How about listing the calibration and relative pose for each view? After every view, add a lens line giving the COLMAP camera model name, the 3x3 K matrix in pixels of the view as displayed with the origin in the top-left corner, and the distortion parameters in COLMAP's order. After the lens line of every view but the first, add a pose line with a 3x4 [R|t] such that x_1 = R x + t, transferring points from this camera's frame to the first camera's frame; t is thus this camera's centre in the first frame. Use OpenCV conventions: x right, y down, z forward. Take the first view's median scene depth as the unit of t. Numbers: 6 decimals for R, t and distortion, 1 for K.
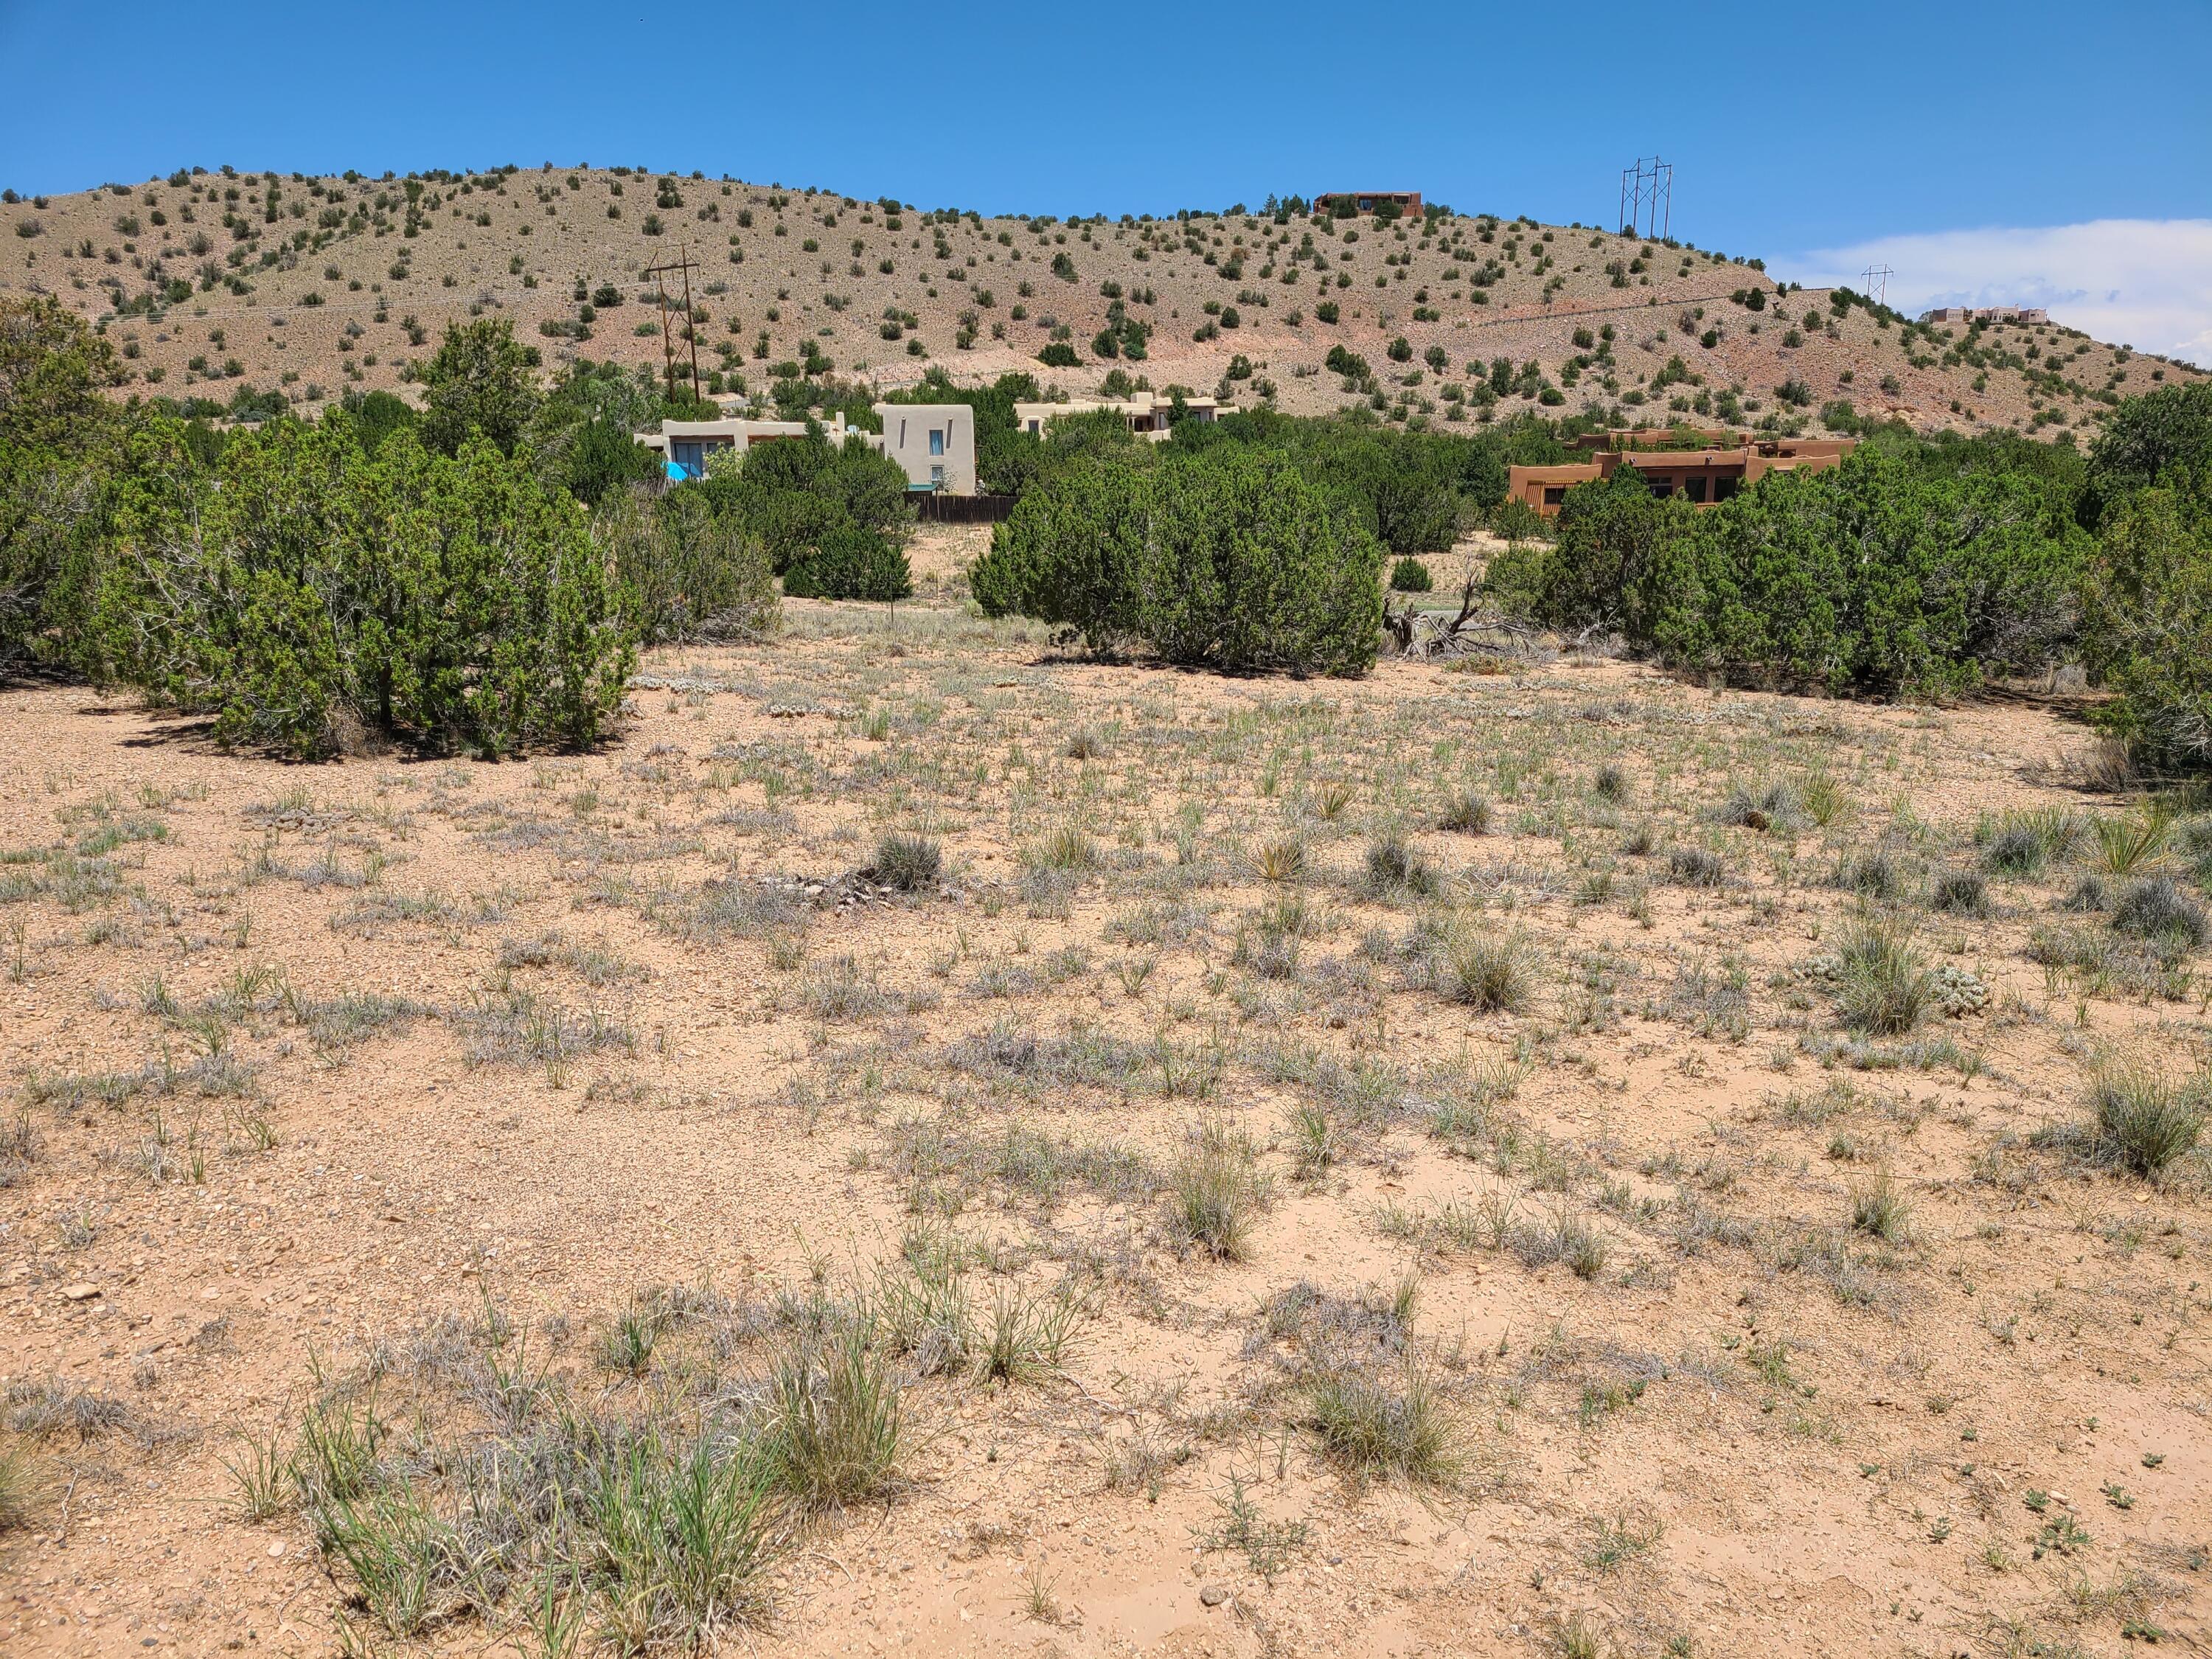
lens RADIAL K [[1671.0, 0, 1112.4], [0, 1671.0, 847.4], [0, 0, 1]] dist [0.065373, -0.054205]
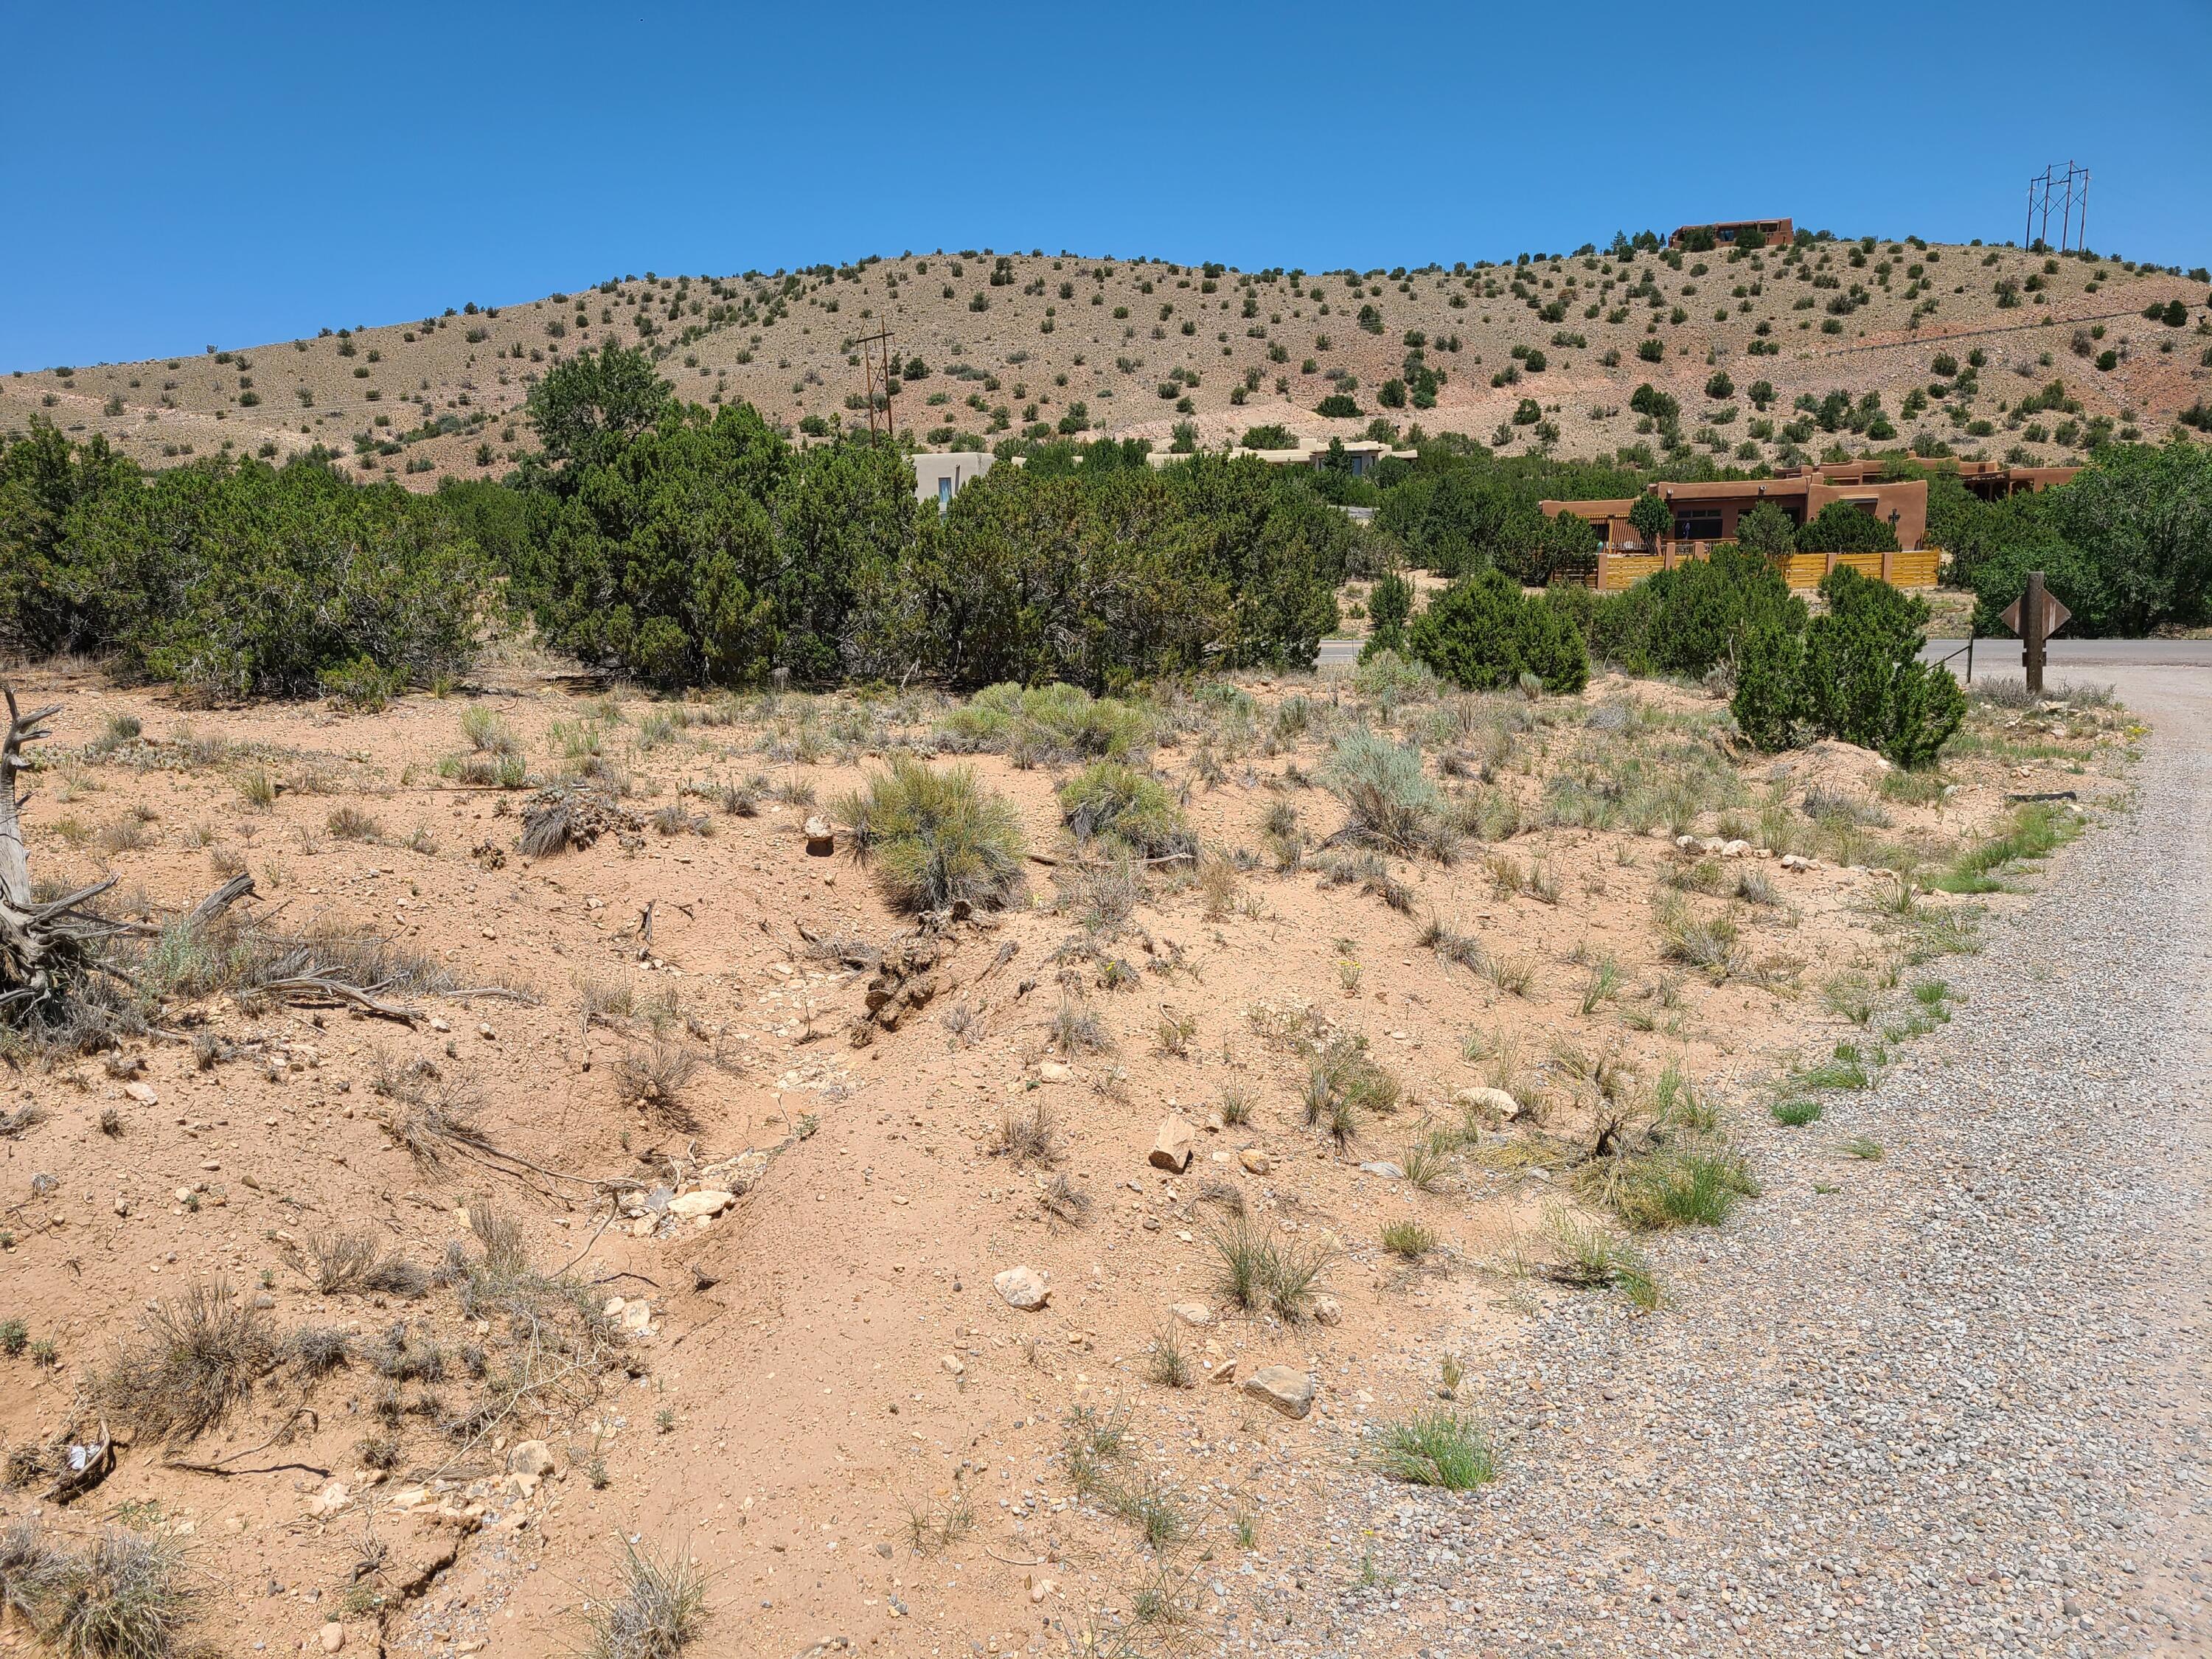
lens RADIAL K [[1671.0, 0, 1091.3], [0, 1671.0, 834.8], [0, 0, 1]] dist [0.065373, -0.054205]
pose [[0.961001, 0.033540, -0.274505, 0.093212], [-0.045129, 0.998332, -0.036011, -0.000112], [0.272839, 0.046994, 0.960911, 0.021360]]
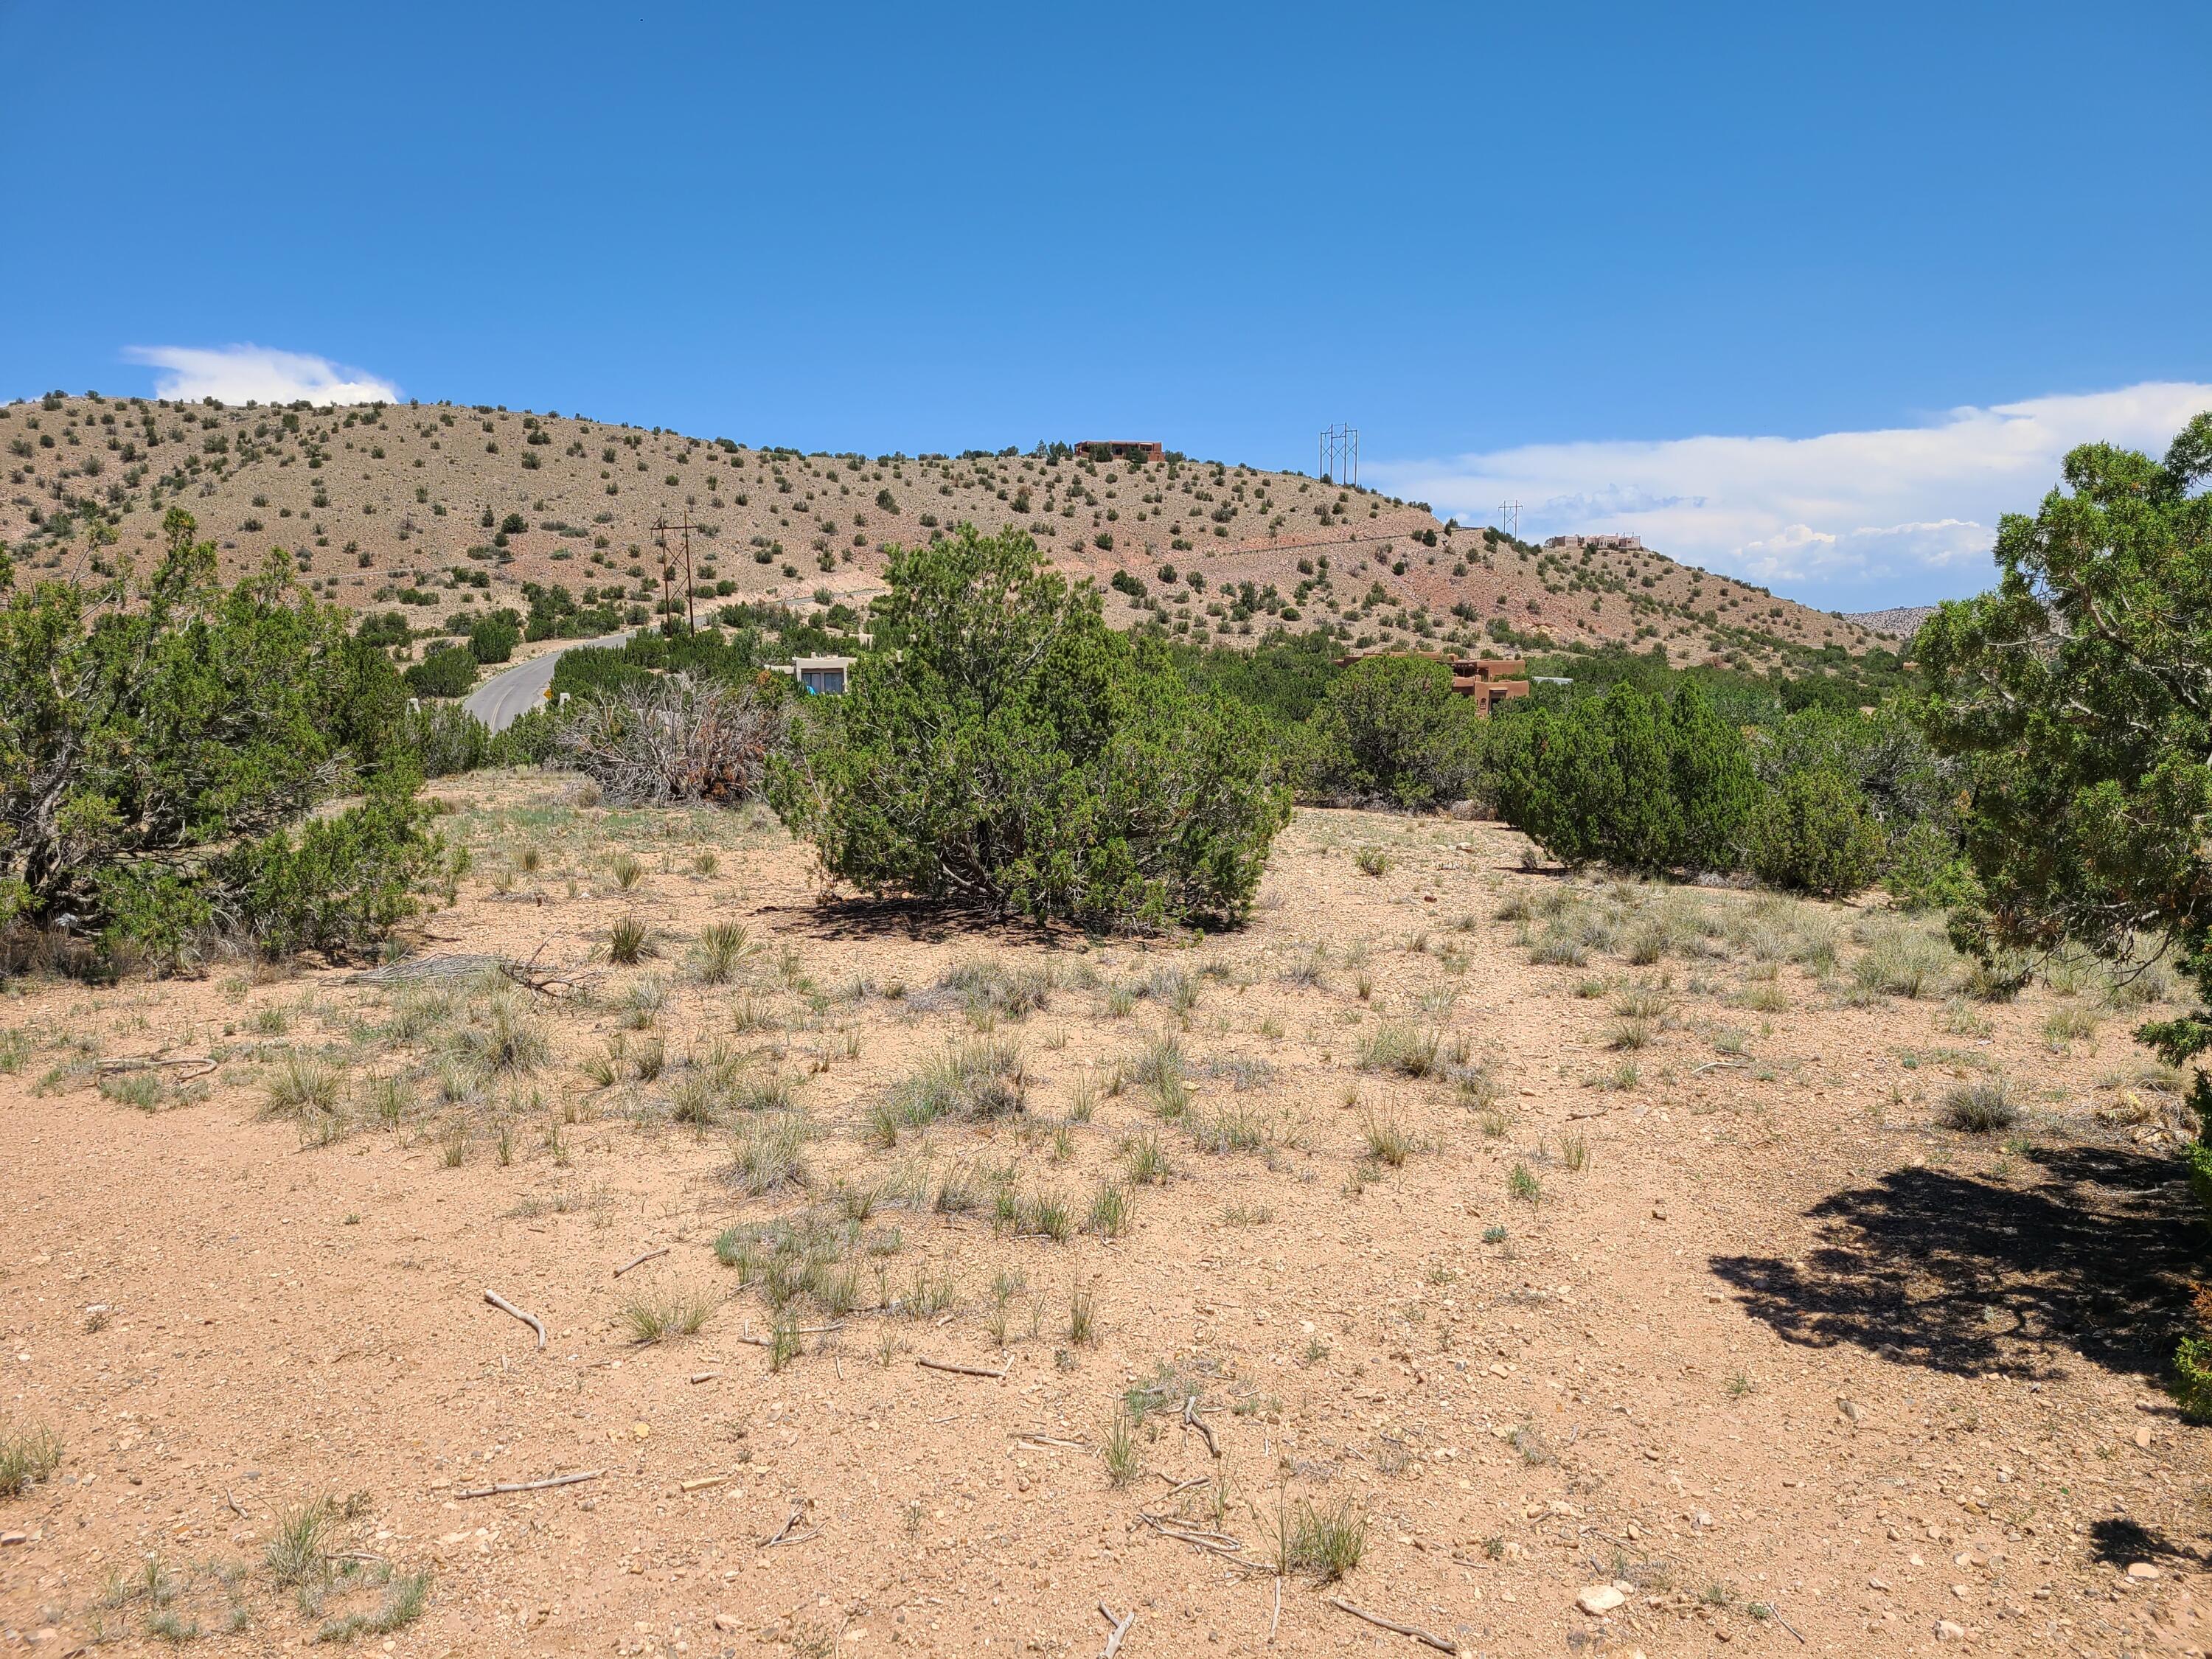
lens RADIAL K [[1671.0, 0, 1108.2], [0, 1671.0, 830.4], [0, 0, 1]] dist [0.065373, -0.054205]
pose [[0.983315, -0.016936, 0.181118, -0.092796], [0.037158, 0.993364, -0.108848, 0.025691], [-0.178073, 0.113762, 0.977419, -0.172995]]
